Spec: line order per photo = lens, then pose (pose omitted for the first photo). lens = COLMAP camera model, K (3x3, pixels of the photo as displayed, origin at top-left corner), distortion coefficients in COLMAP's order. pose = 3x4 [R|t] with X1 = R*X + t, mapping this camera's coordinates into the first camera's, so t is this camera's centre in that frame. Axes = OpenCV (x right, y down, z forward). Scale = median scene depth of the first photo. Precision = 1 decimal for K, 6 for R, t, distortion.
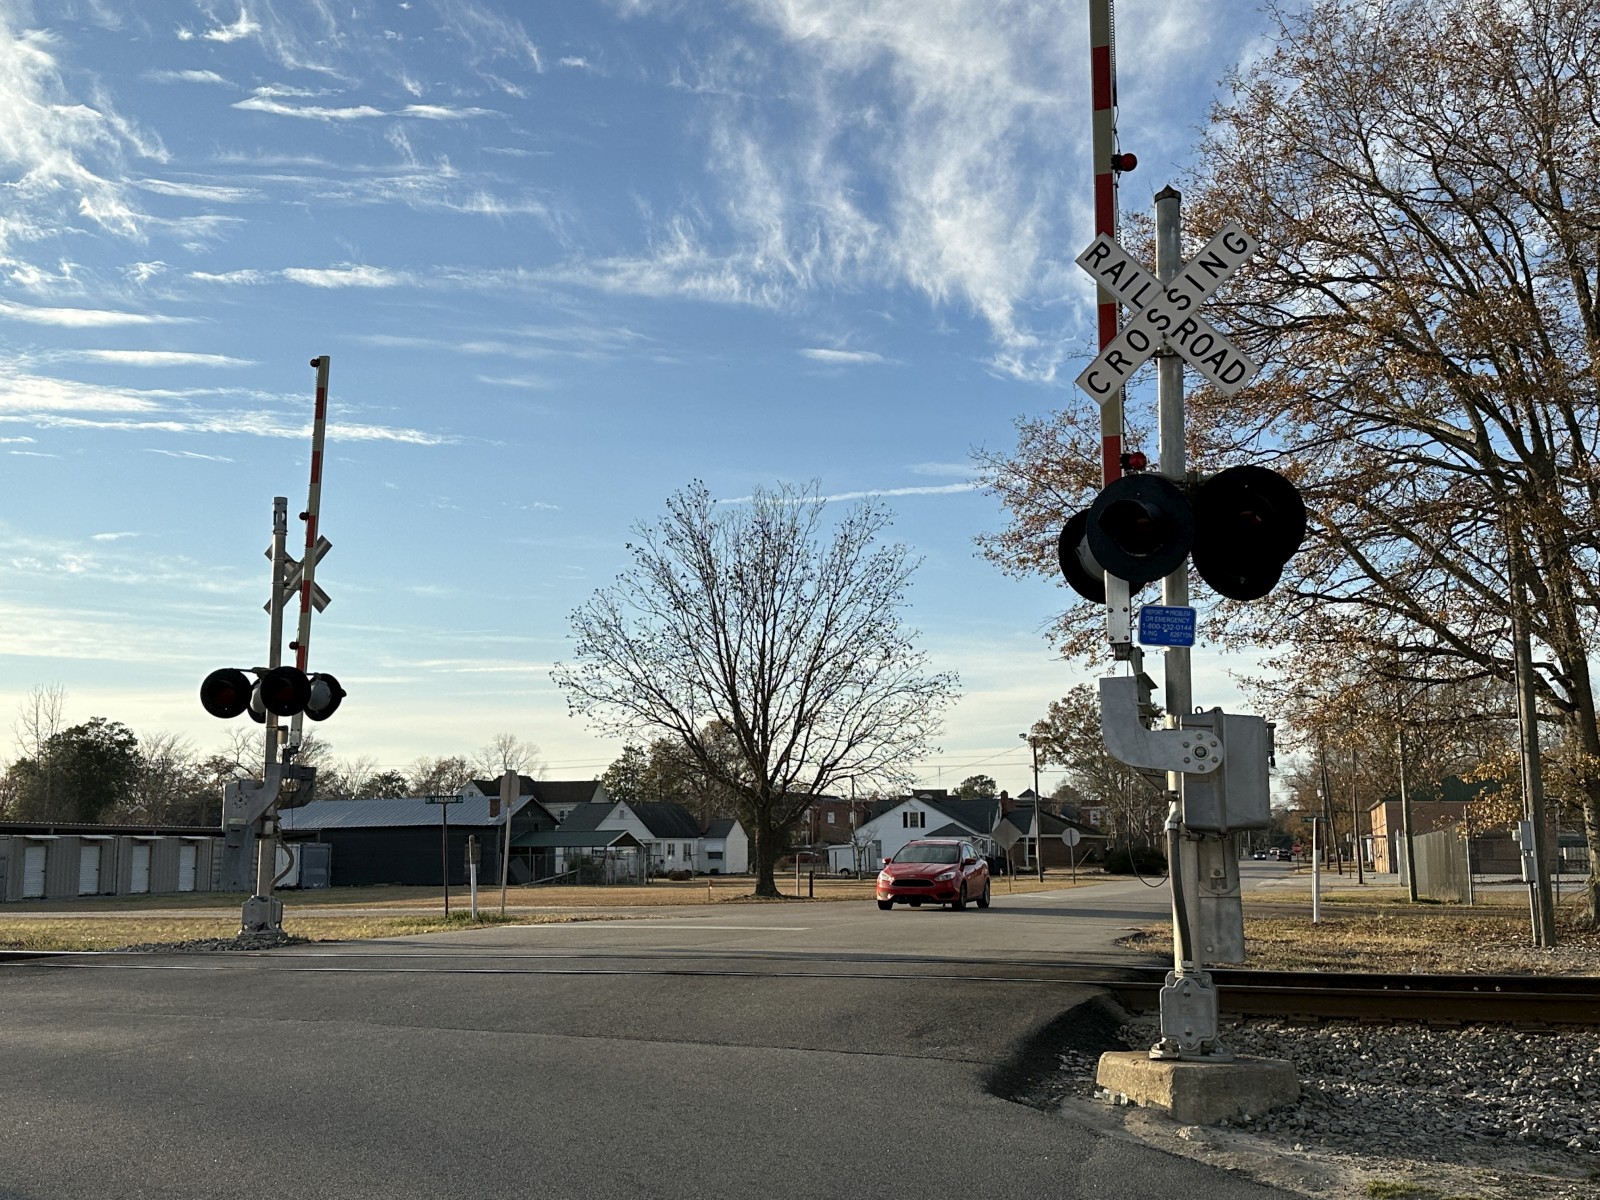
lens RADIAL K [[1688.6, 0, 765.3], [0, 1688.6, 581.0], [0, 0, 1]] dist [0.087620, 0.000000]
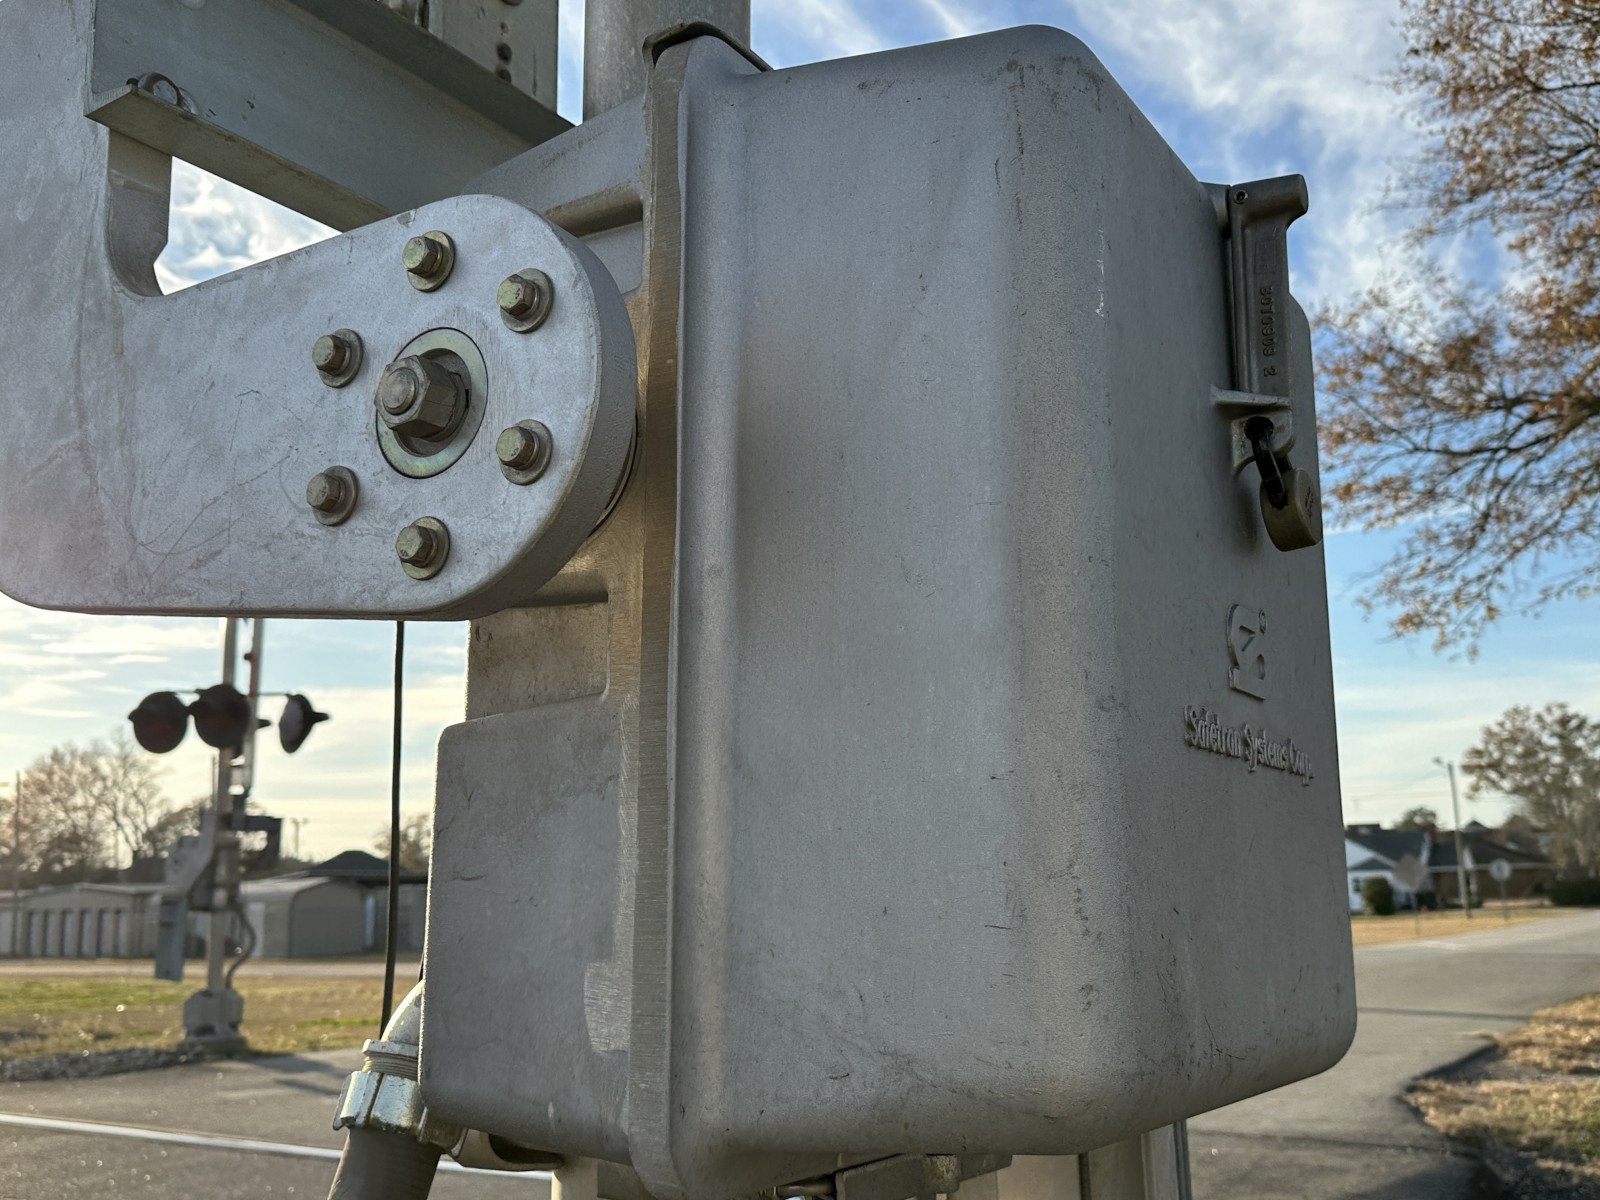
lens RADIAL K [[1505.2, 0, 799.2], [0, 1505.2, 711.2], [0, 0, 1]] dist [-0.051640, 0.000000]
pose [[0.958979, -0.053409, -0.278400, 0.077861], [0.064194, 0.997494, 0.029758, 0.030812], [0.276113, -0.046409, 0.960004, 0.223724]]
